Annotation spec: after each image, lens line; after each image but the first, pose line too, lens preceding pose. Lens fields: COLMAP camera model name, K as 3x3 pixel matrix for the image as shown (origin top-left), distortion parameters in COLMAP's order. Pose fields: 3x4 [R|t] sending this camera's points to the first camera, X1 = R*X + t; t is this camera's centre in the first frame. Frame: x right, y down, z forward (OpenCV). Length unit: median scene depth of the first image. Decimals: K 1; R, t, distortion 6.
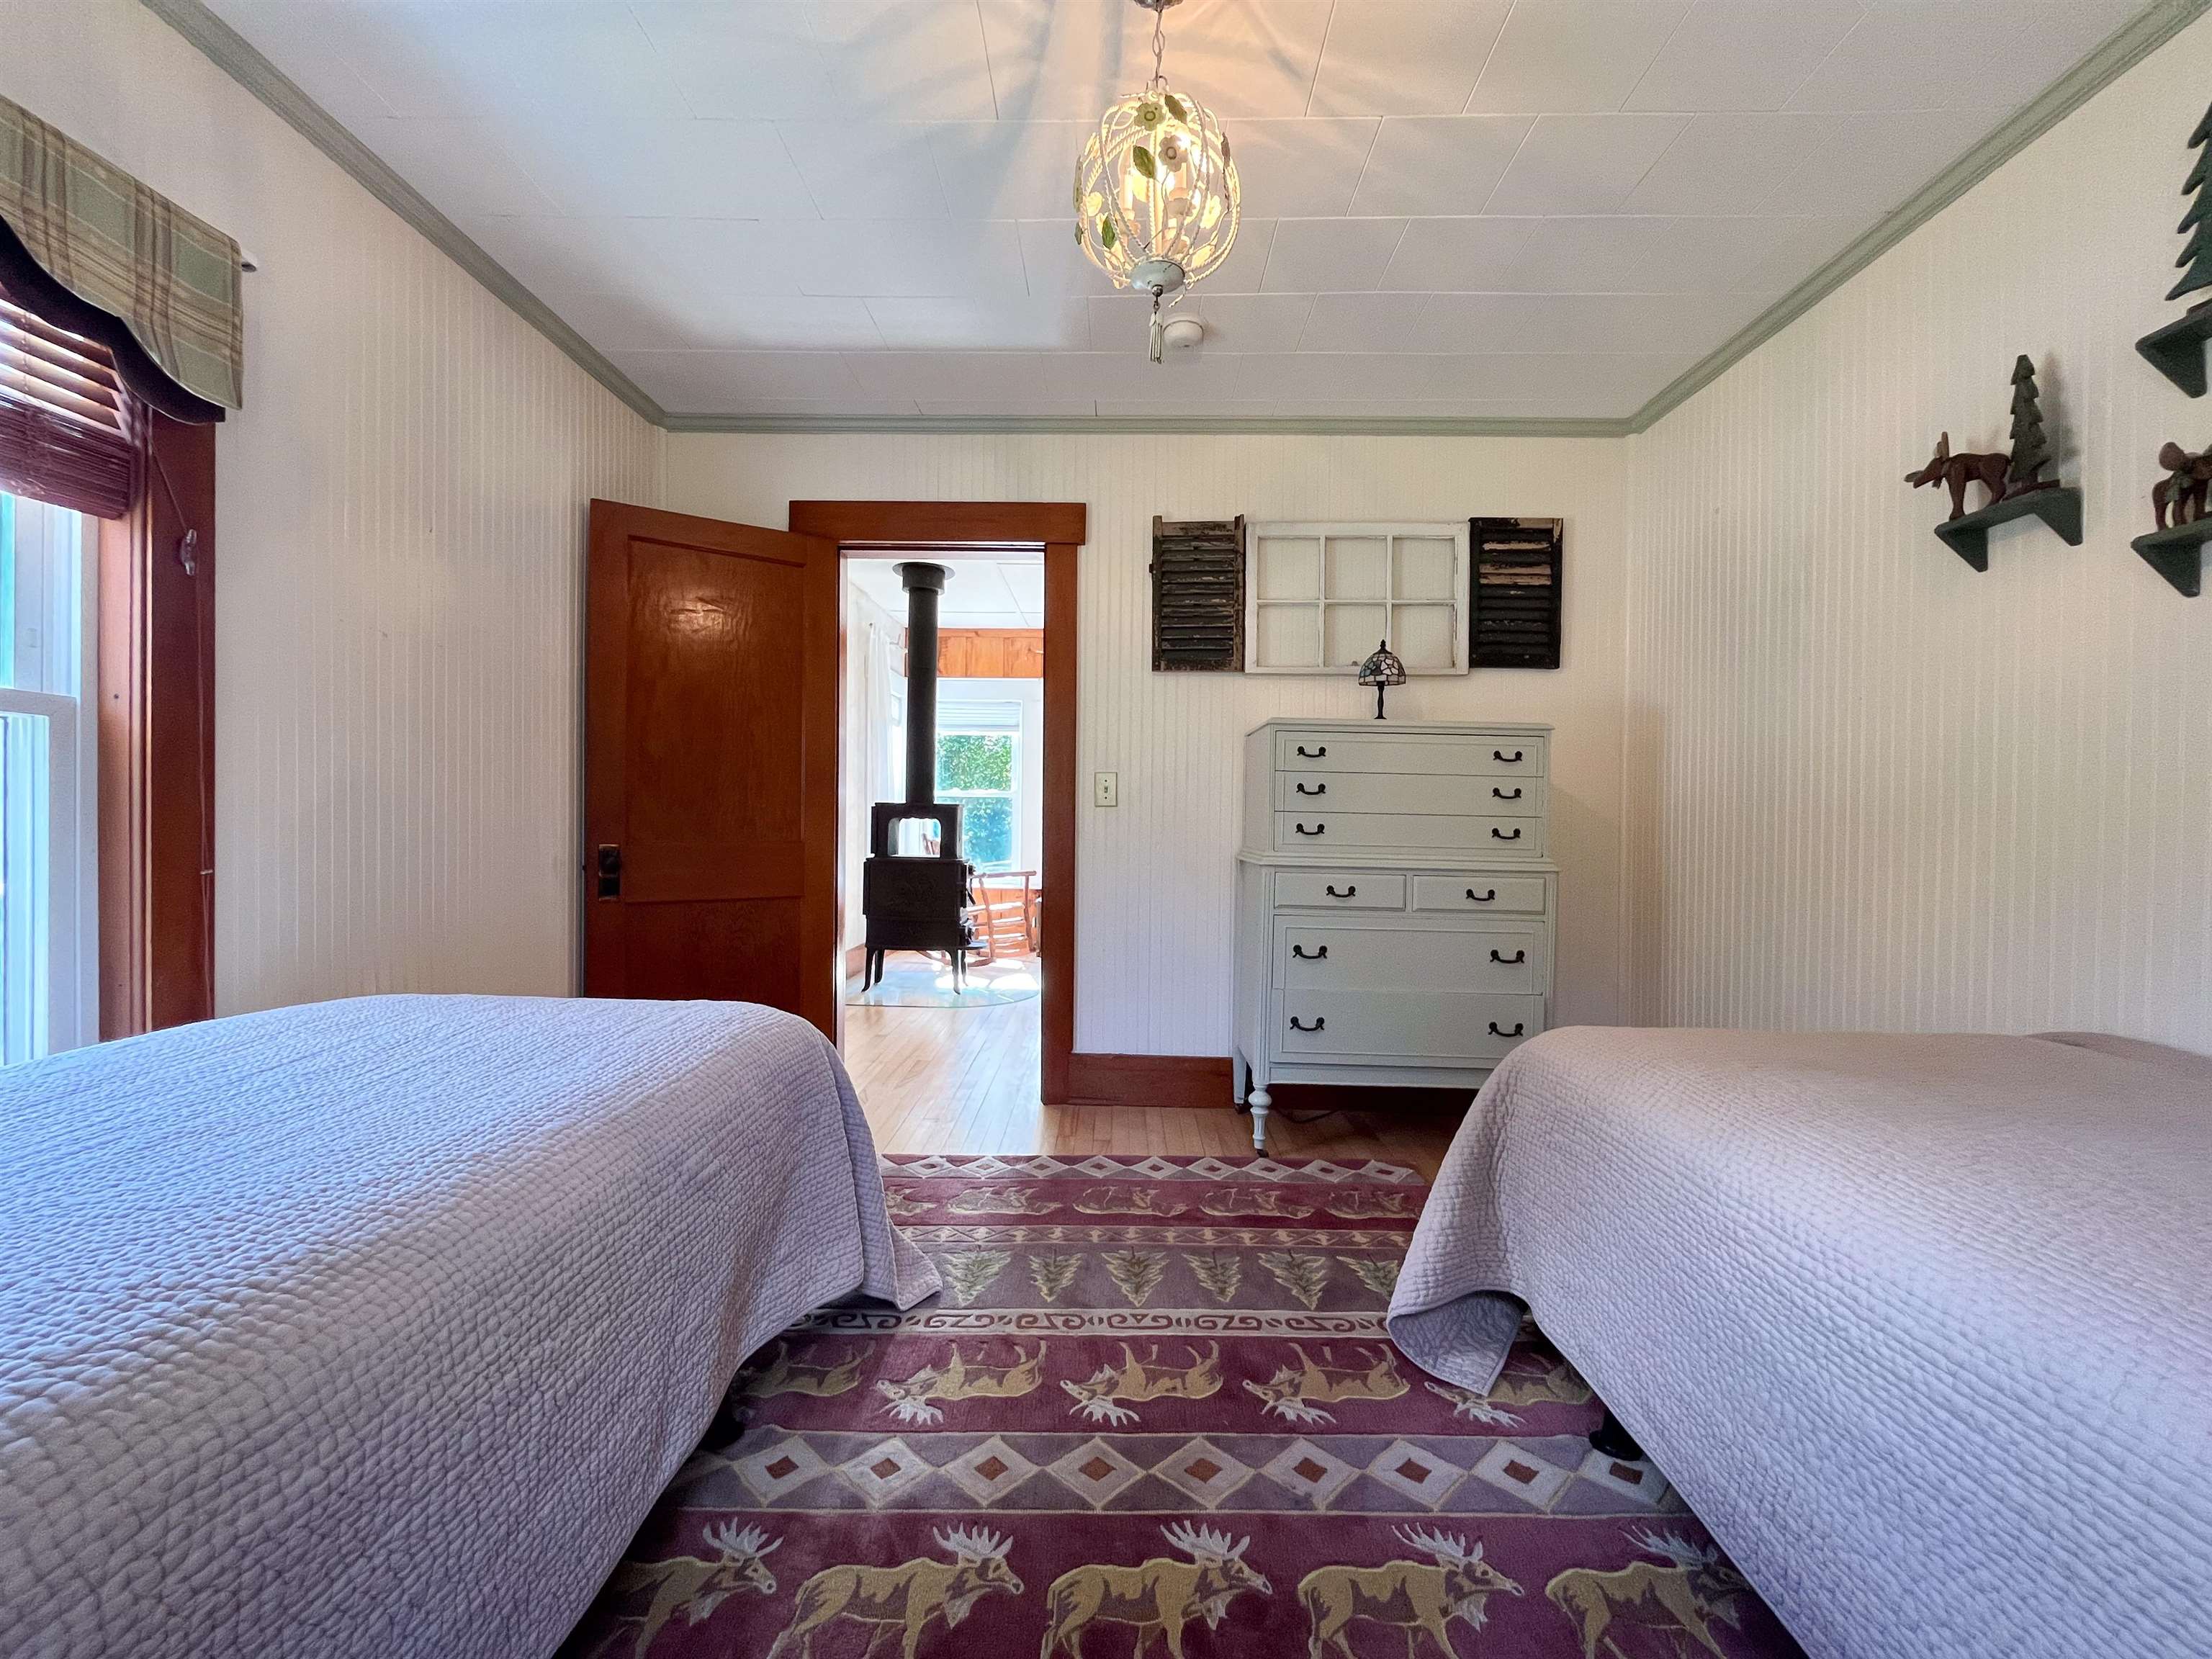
lens RADIAL K [[894.5, 0, 1106.0], [0, 894.5, 829.5], [0, 0, 1]] dist [-0.001658, -0.000724]
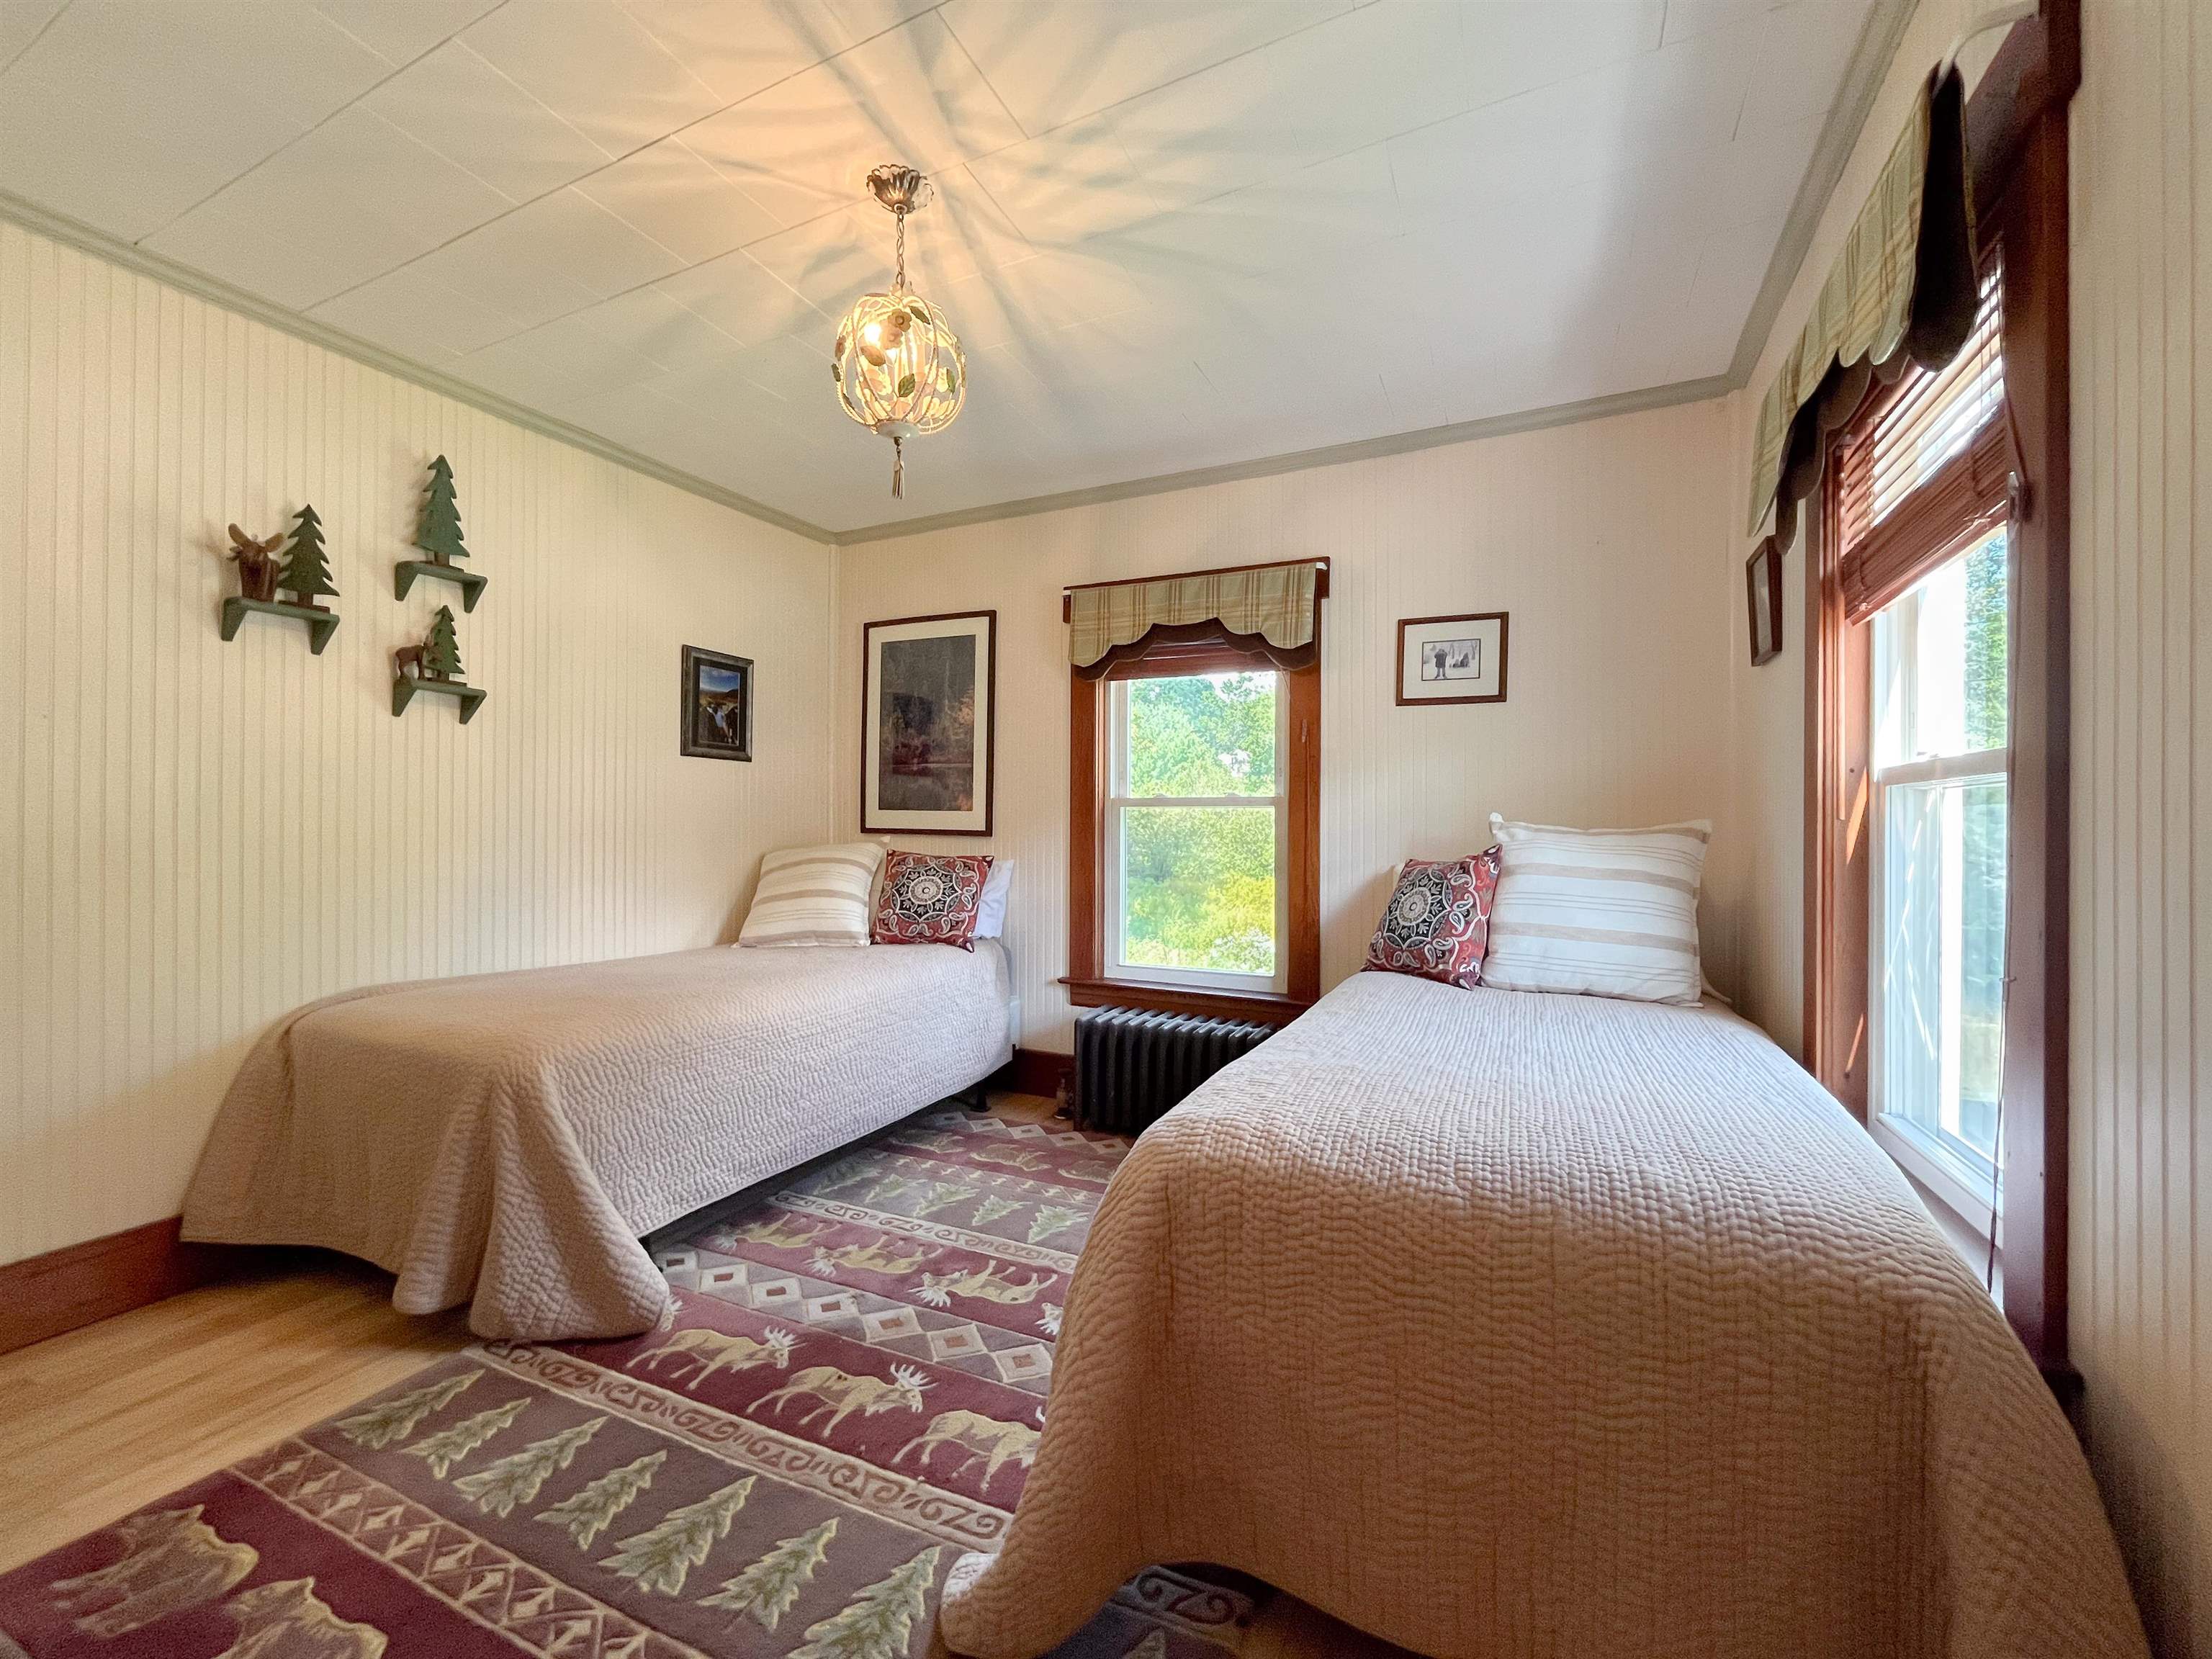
lens RADIAL K [[900.8, 0, 1099.1], [0, 900.8, 824.5], [0, 0, 1]] dist [-0.001202, -0.000388]
pose [[-0.910228, -0.008051, 0.414030, -0.682436], [-0.007177, 0.999968, 0.003664, -0.065925], [-0.414046, 0.000364, -0.910256, 1.911792]]
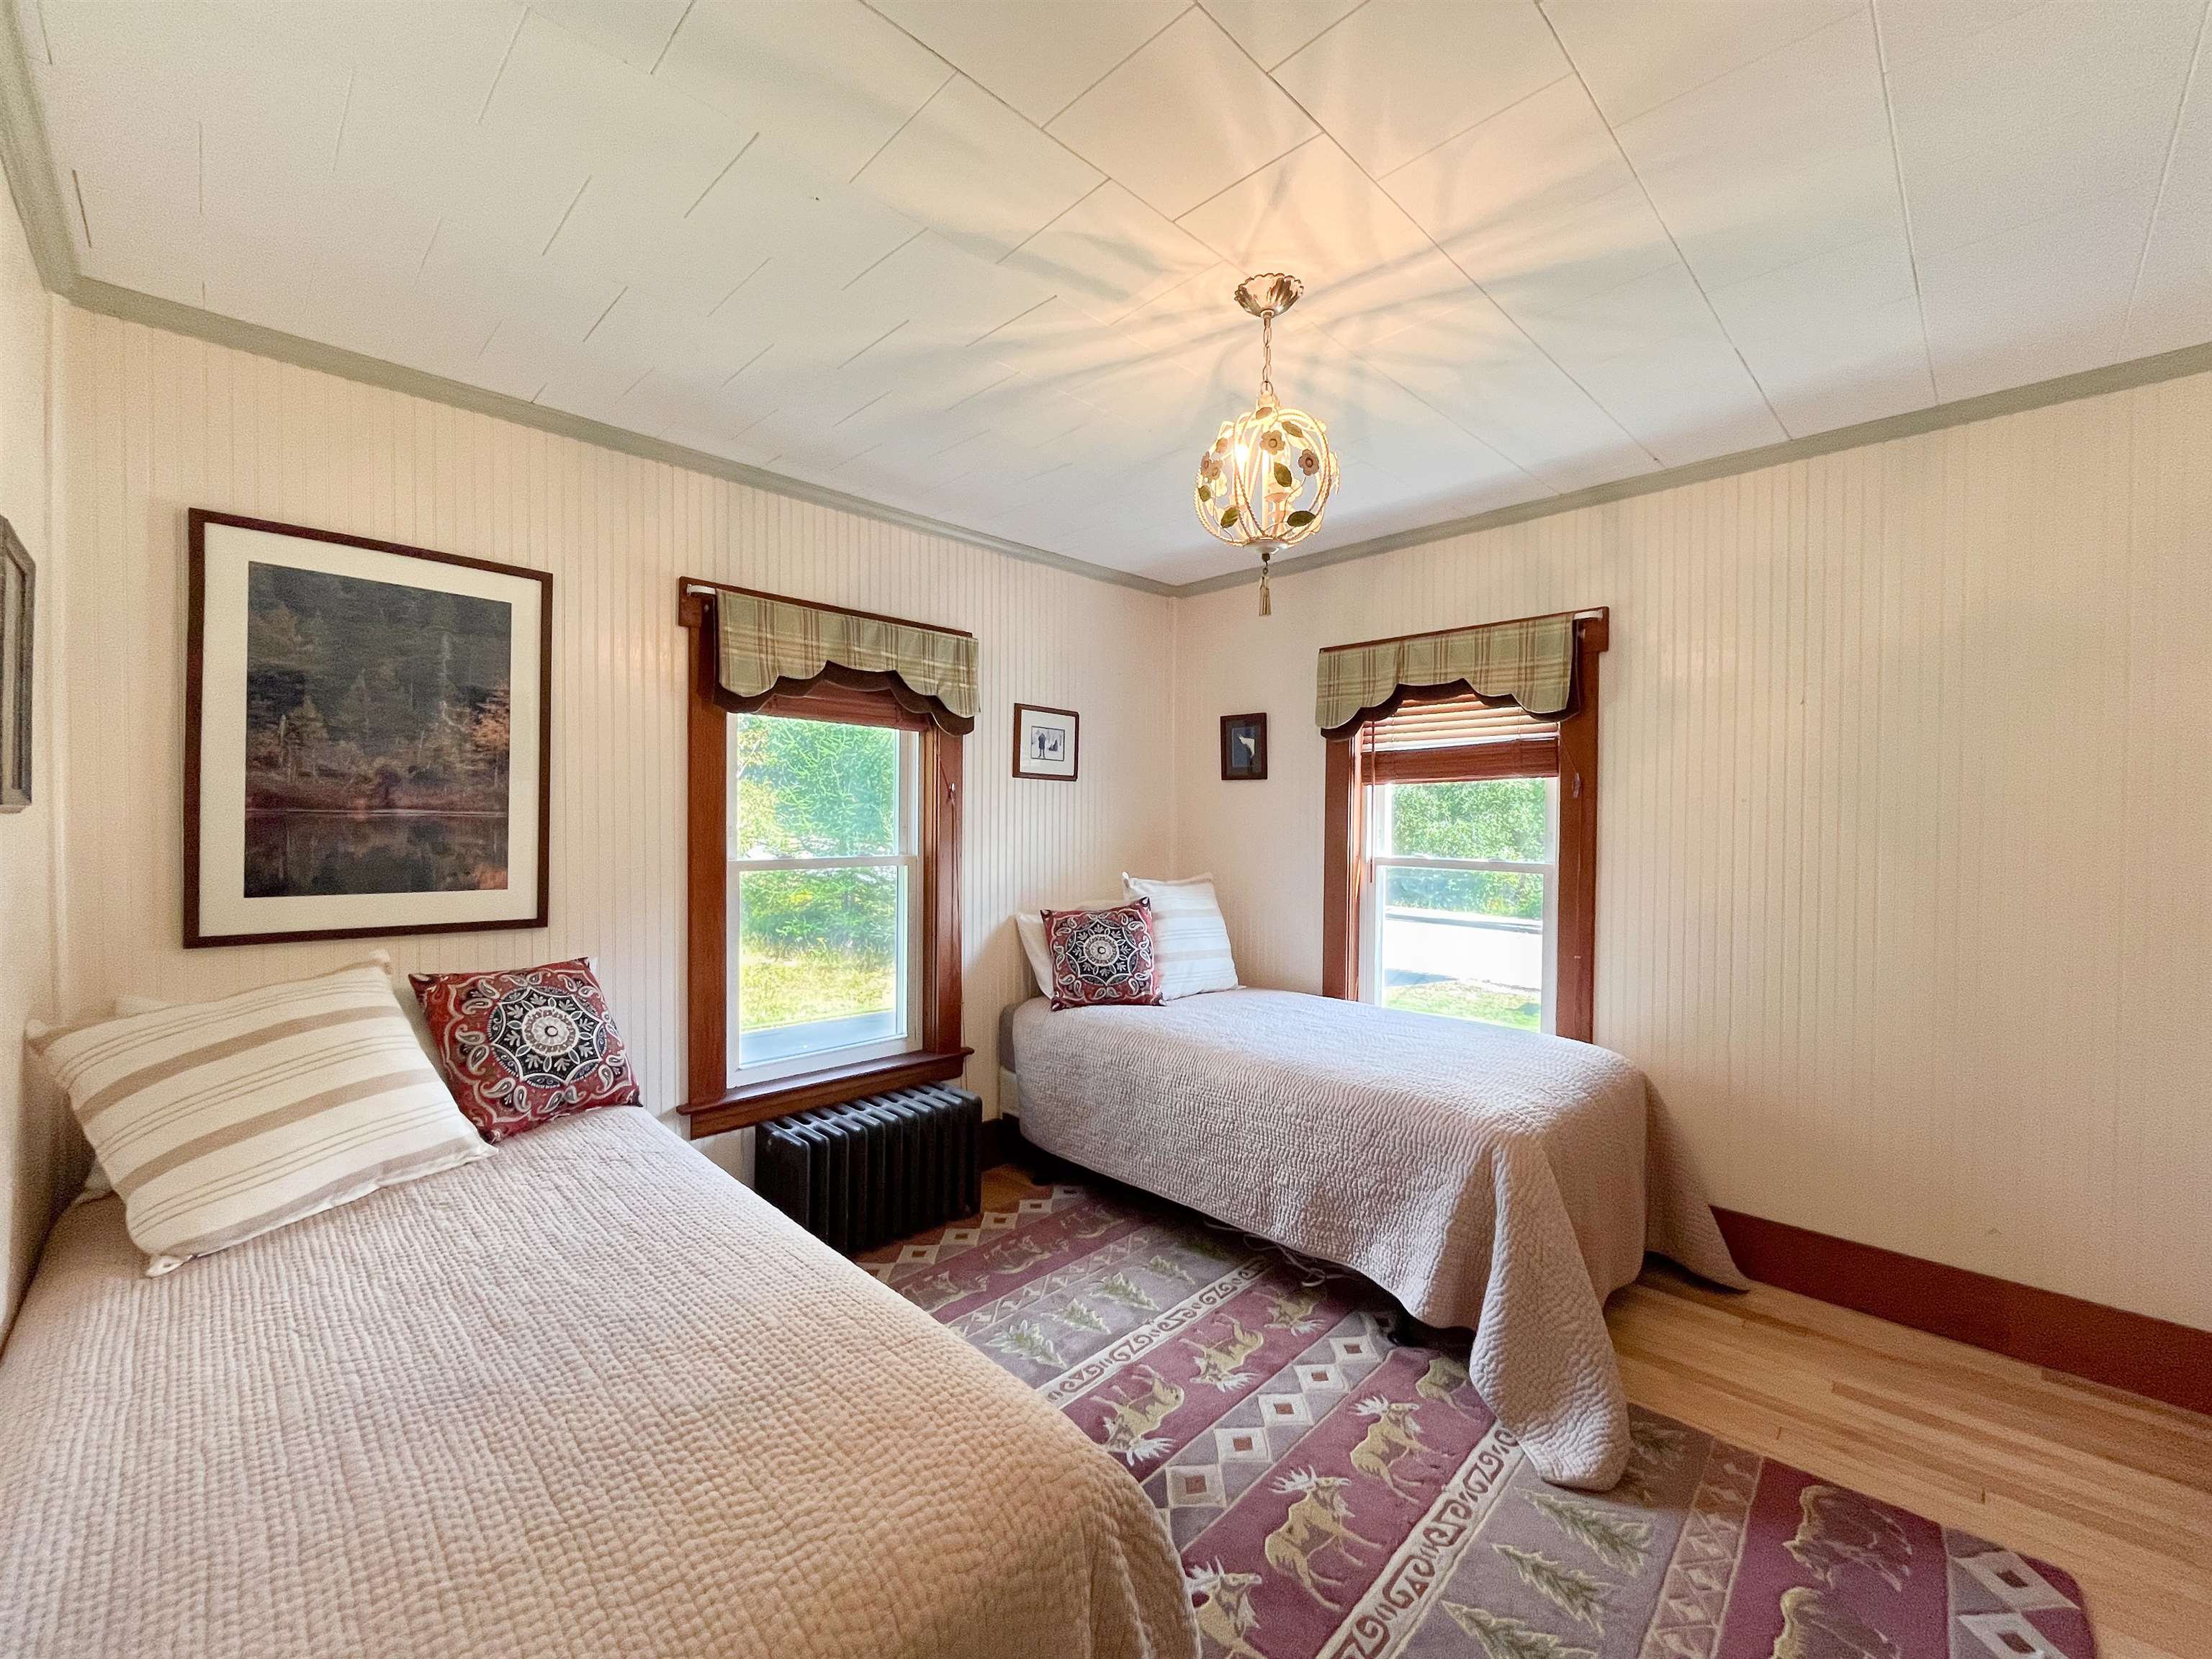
lens RADIAL K [[900.8, 0, 1099.1], [0, 900.8, 824.5], [0, 0, 1]] dist [-0.001202, -0.000388]
pose [[-0.694669, -0.003773, -0.719319, 1.028815], [-0.017196, 0.999788, 0.011362, -0.232220], [0.719124, 0.020262, -0.694587, 1.593324]]
